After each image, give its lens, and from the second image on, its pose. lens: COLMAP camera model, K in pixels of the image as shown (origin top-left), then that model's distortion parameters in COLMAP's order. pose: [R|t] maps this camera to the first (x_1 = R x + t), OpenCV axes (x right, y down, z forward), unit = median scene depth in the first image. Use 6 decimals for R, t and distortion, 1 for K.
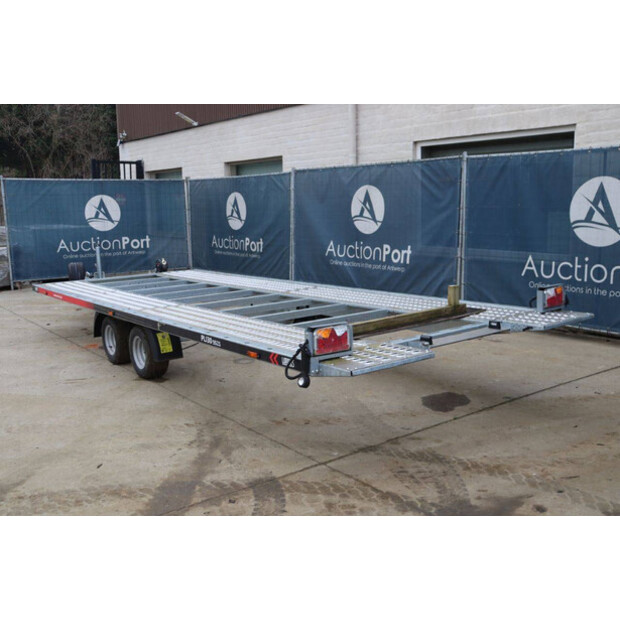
lens RADIAL K [[654.1, 0, 310.0], [0, 654.1, 310.0], [0, 0, 1]] dist [-0.040254, 0.032559]
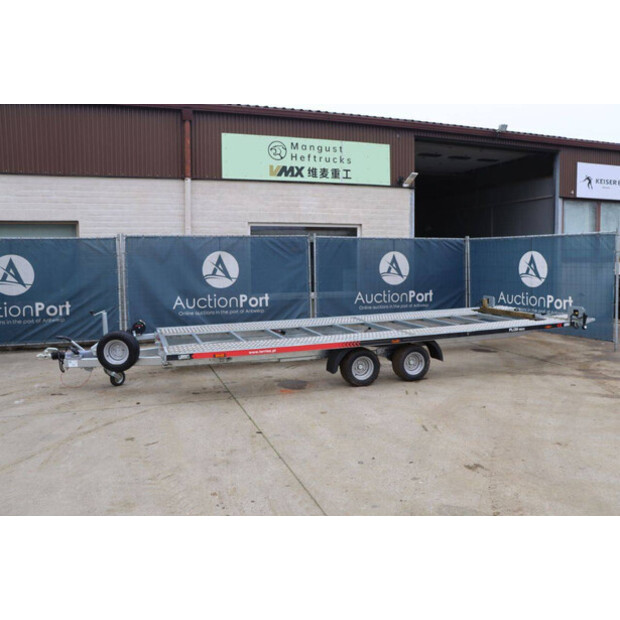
lens RADIAL K [[538.0, 0, 310.0], [0, 538.0, 310.0], [0, 0, 1]] dist [-0.096297, 0.003071]
pose [[0.308069, -0.075737, 0.948344, -1.254475], [0.157835, 0.987081, 0.027558, -0.105937], [-0.938180, 0.141193, 0.316043, 0.707314]]
